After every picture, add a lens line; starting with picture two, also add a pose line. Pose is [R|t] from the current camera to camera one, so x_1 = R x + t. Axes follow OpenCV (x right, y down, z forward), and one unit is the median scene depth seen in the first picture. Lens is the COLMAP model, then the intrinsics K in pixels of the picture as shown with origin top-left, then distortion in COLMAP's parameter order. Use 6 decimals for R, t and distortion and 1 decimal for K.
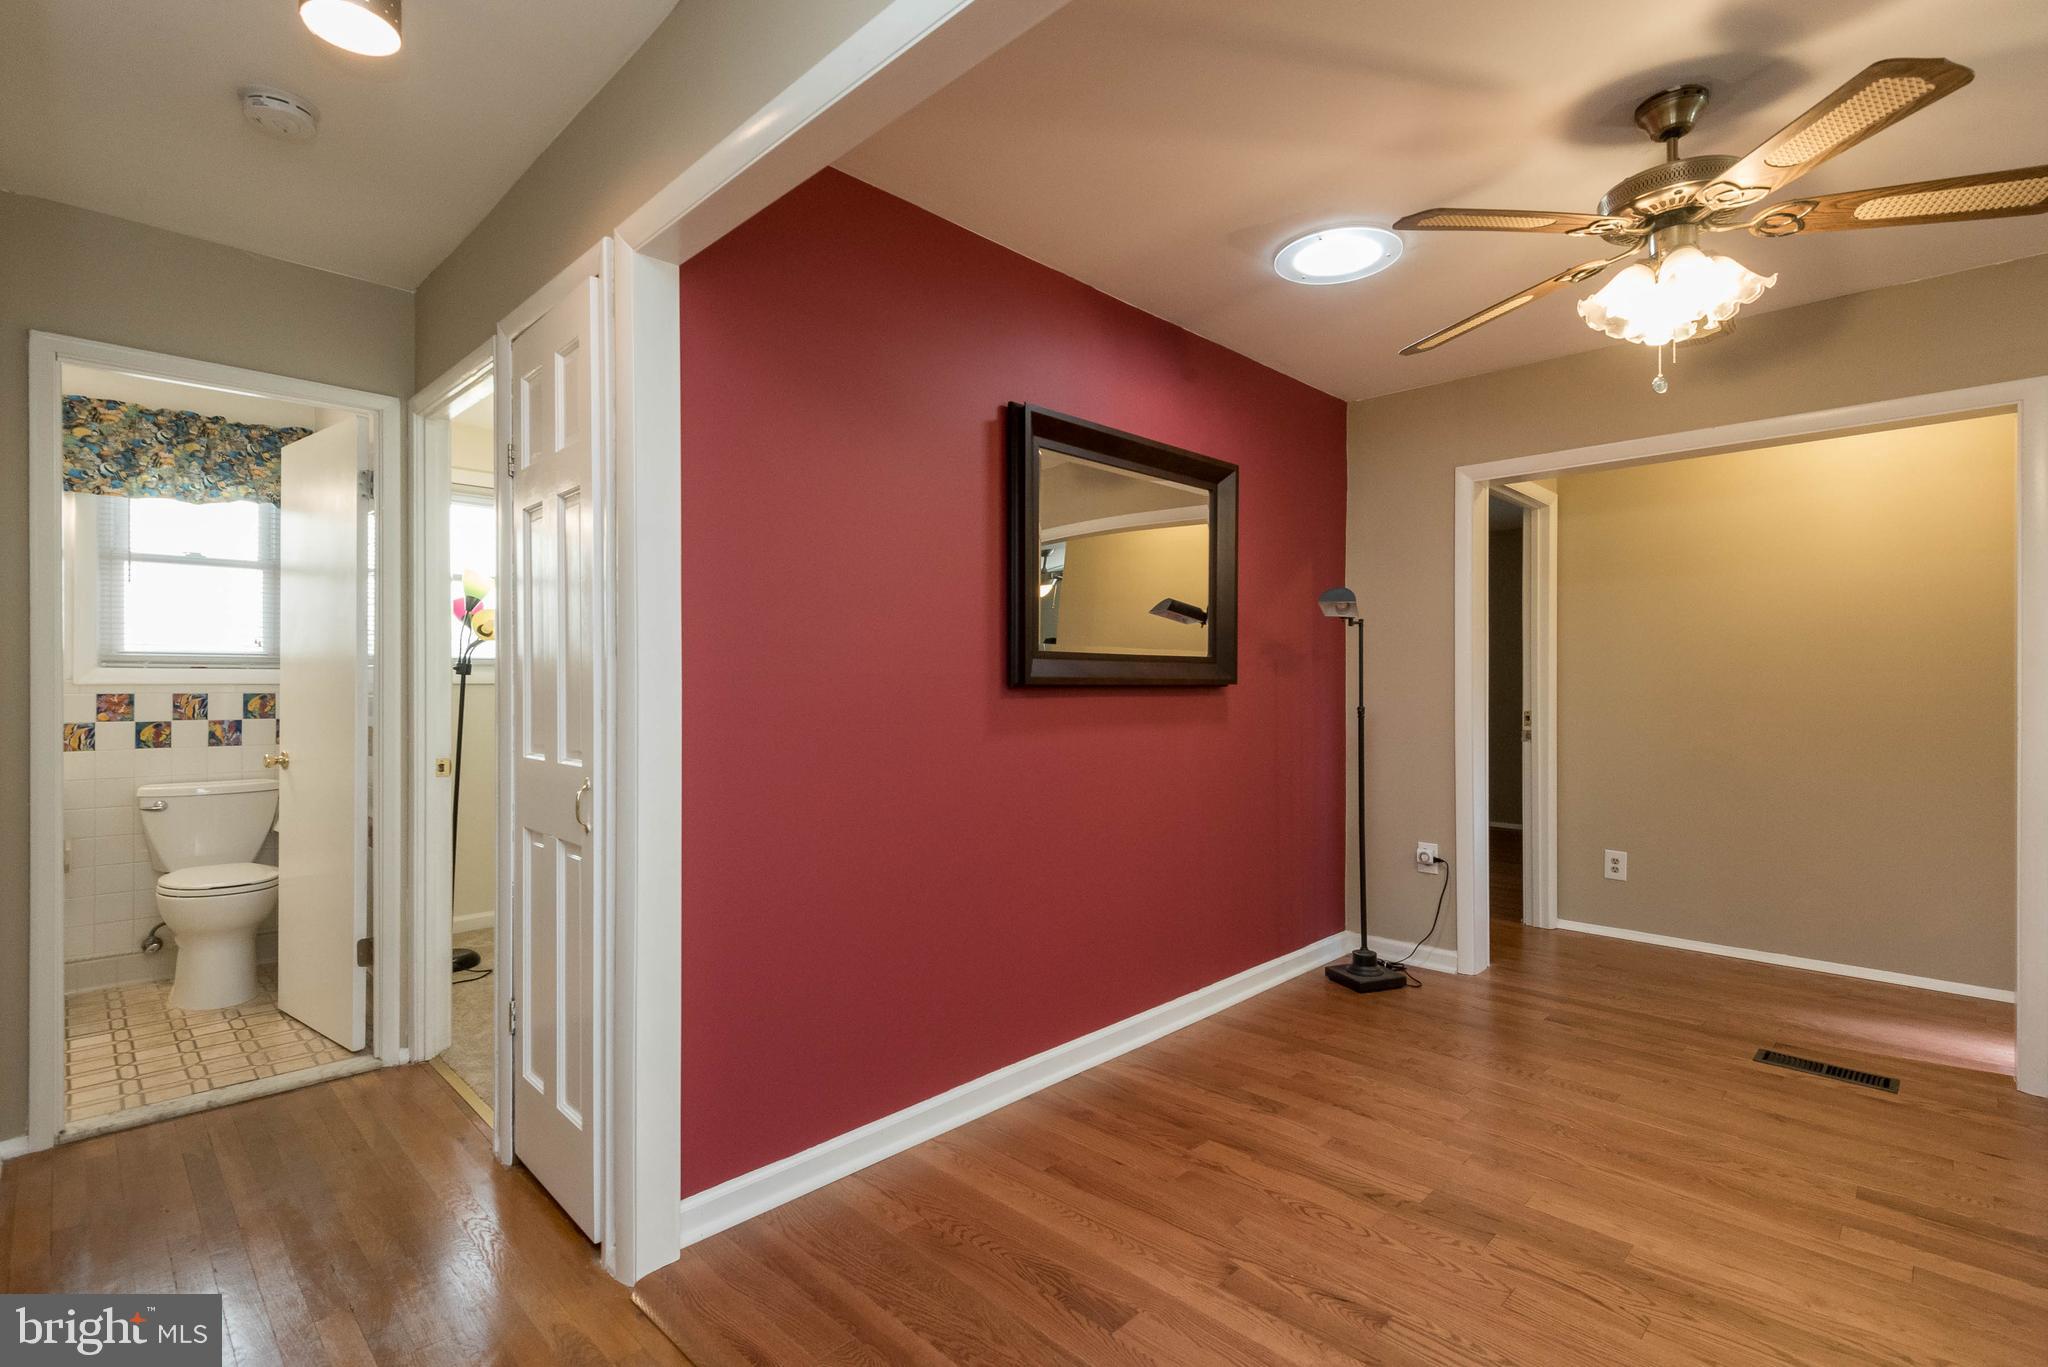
lens RADIAL K [[958.2, 0, 1030.6], [0, 958.2, 679.1], [0, 0, 1]] dist [0.005847, -0.000039]
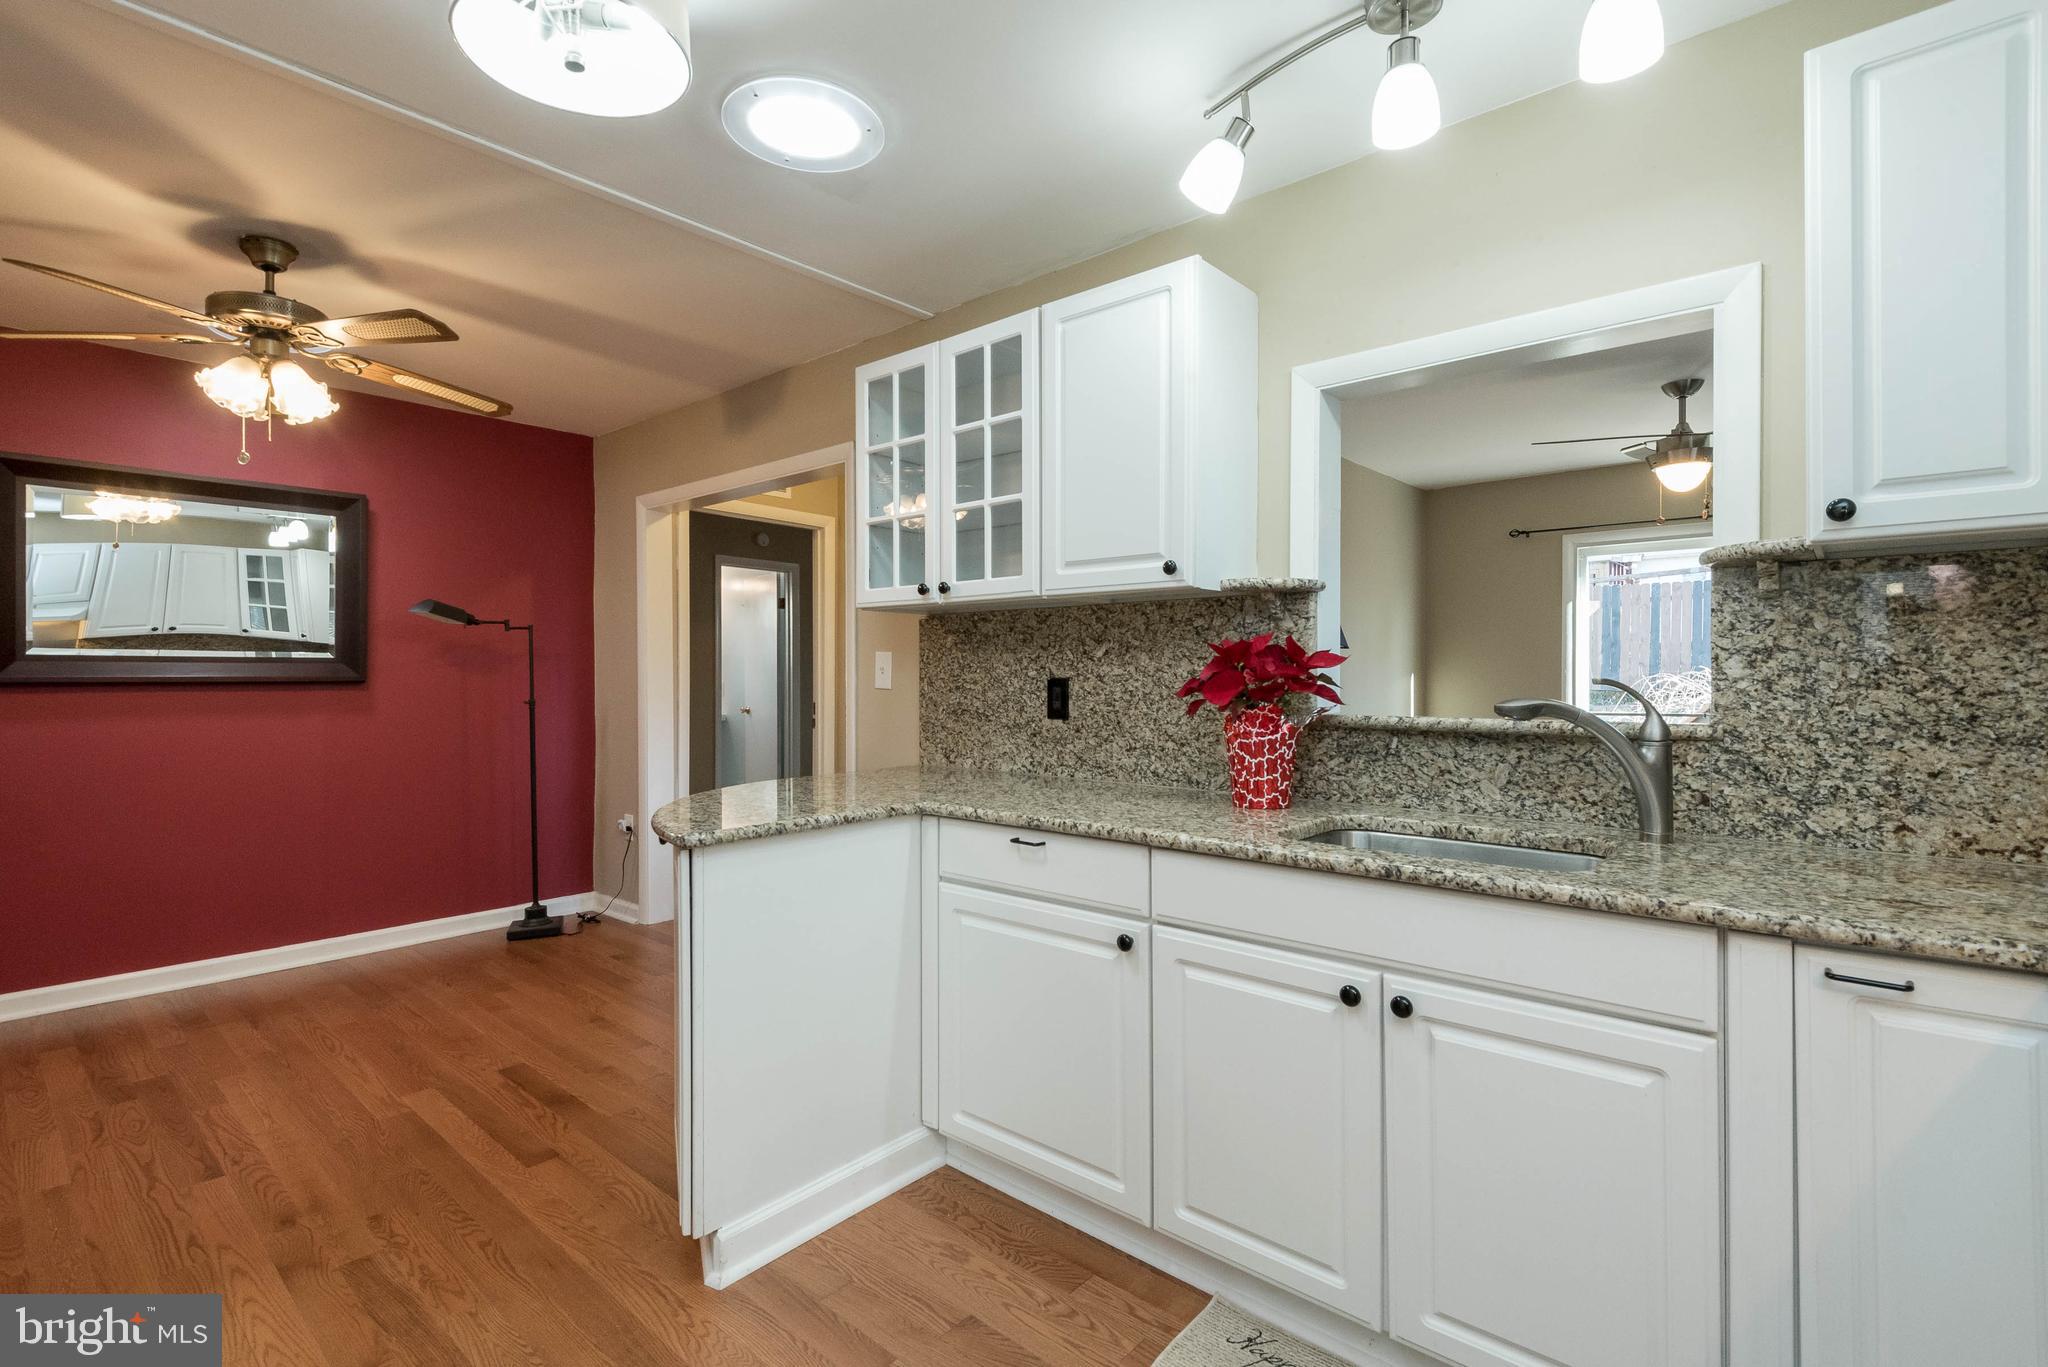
lens RADIAL K [[941.6, 0, 1024.0], [0, 941.6, 683.5], [0, 0, 1]] dist [0.006105, -0.000248]
pose [[0.998400, 0.001327, 0.056534, 1.423868], [-0.001989, 0.999930, 0.011659, -0.009920], [-0.056514, -0.011753, 0.998333, -0.315035]]
